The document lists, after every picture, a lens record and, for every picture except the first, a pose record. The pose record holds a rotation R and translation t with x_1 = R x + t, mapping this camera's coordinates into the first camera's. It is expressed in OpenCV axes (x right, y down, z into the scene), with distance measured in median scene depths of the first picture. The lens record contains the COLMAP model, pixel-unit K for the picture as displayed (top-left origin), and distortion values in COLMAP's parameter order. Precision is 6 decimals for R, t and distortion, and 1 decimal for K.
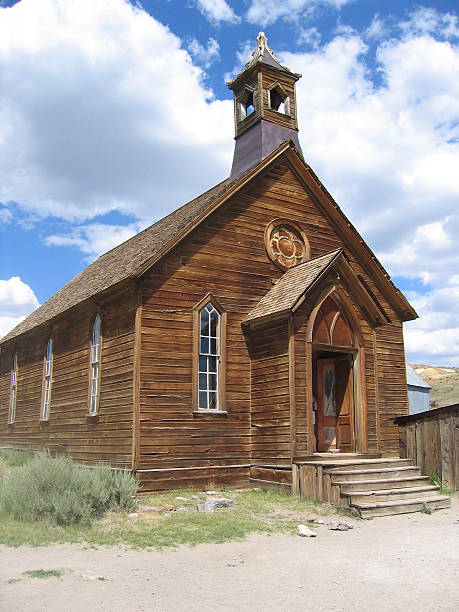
lens RADIAL K [[612.9, 0, 233.7], [0, 612.9, 305.2], [0, 0, 1]] dist [-0.084712, 0.000000]
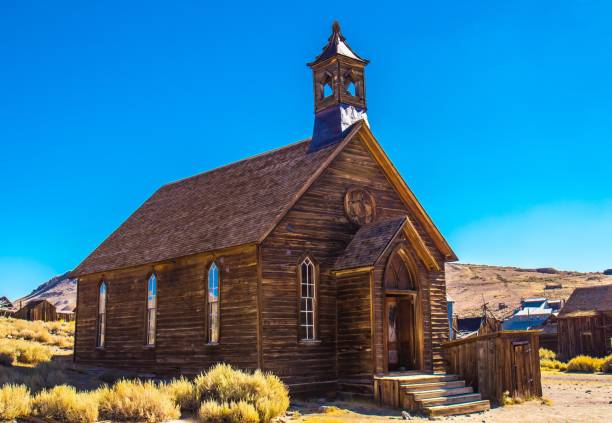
lens RADIAL K [[722.1, 0, 314.0], [0, 722.1, 188.6], [0, 0, 1]] dist [-0.037633, 0.000000]
pose [[0.990581, 0.016783, 0.135899, -0.235407], [-0.016762, 0.999859, -0.001295, -0.147698], [-0.135902, -0.000995, 0.990722, -0.520315]]
